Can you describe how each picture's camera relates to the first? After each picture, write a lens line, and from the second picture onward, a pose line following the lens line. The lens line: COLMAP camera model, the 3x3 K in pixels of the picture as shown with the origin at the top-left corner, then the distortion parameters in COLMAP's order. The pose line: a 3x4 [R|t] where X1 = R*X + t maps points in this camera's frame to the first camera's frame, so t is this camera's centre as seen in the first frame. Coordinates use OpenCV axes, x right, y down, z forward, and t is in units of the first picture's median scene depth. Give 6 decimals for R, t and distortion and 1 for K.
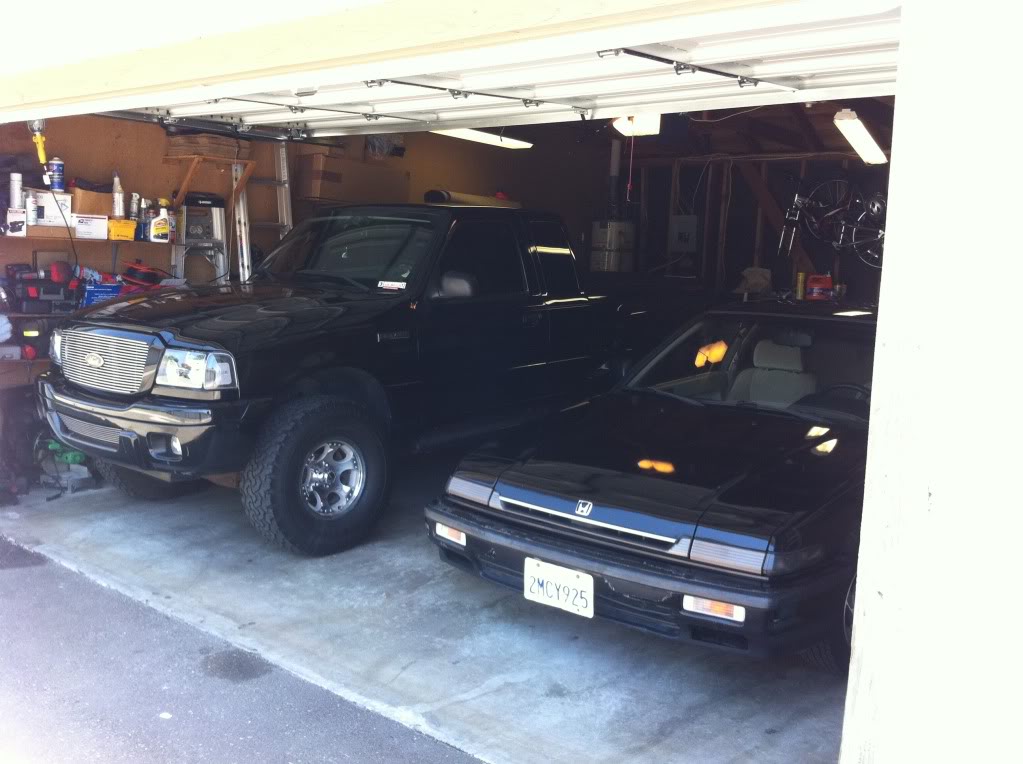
lens RADIAL K [[993.5, 0, 510.8], [0, 993.5, 392.8], [0, 0, 1]] dist [-0.005919, 0.000000]
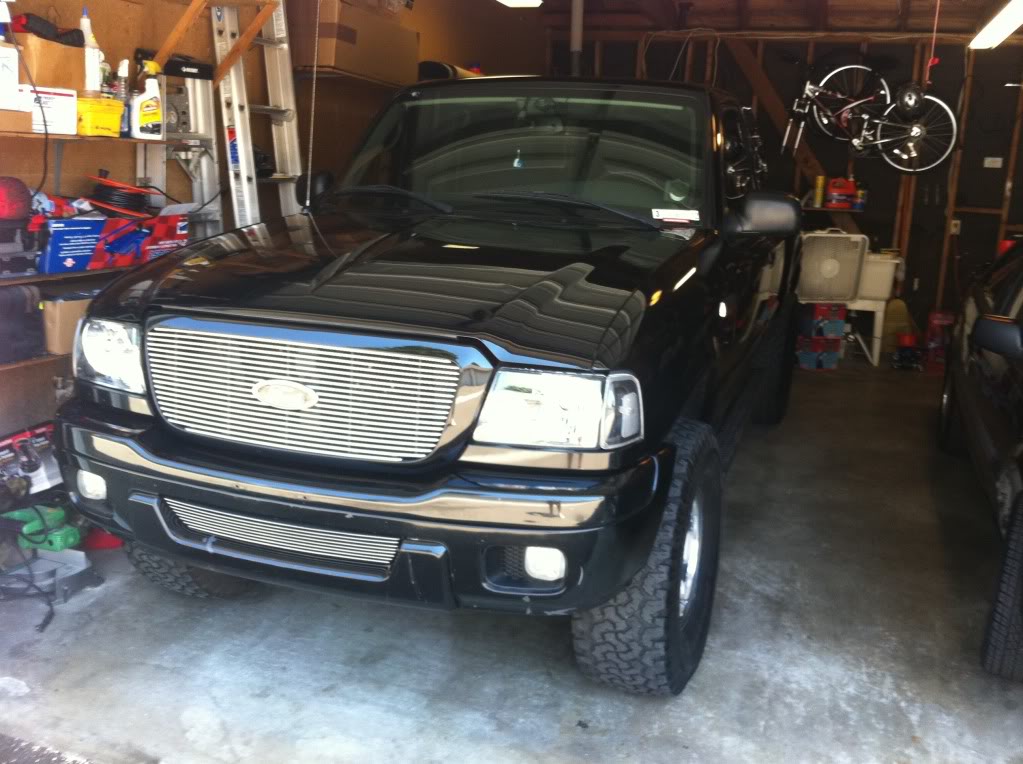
lens RADIAL K [[993.5, 0, 508.1], [0, 993.5, 385.4], [0, 0, 1]] dist [-0.005919, 0.000000]
pose [[0.939693, -0.075979, 0.333474, -0.495556], [0.041382, 0.993107, 0.109661, -0.089256], [-0.339508, -0.089248, 0.936360, 0.525722]]
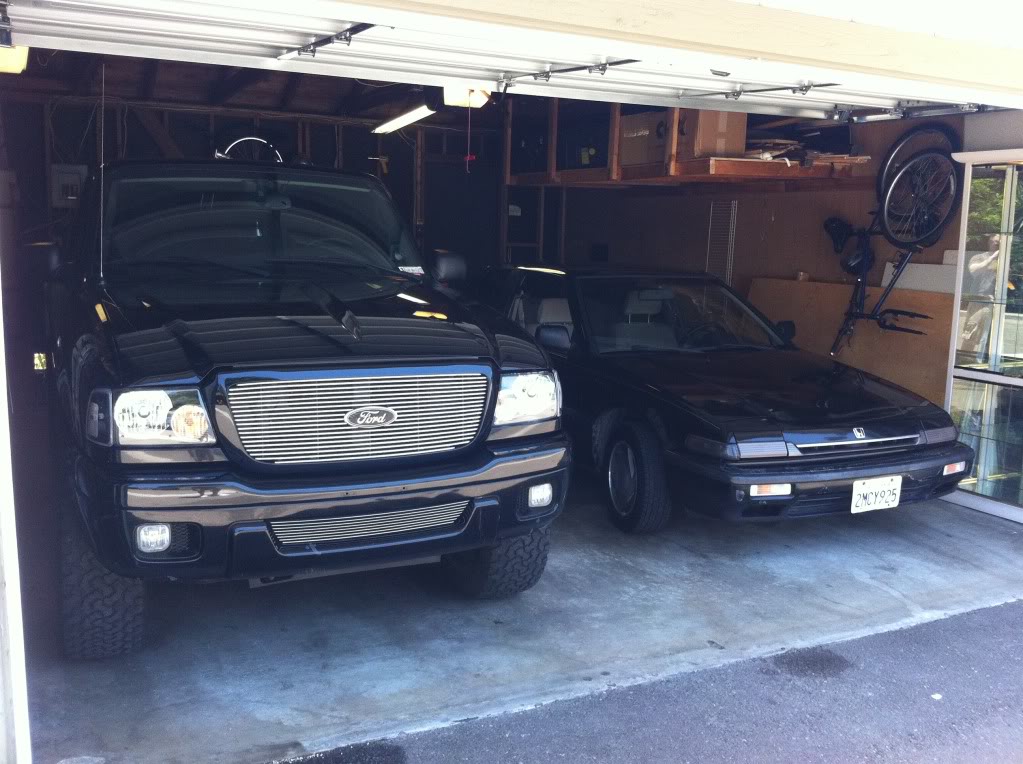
lens RADIAL K [[993.5, 0, 514.6], [0, 993.5, 401.7], [0, 0, 1]] dist [-0.005919, 0.000000]
pose [[0.399286, -0.178824, 0.899218, -0.992926], [0.113099, 0.982910, 0.145248, -0.129494], [-0.909824, 0.043706, 0.412687, 0.673754]]
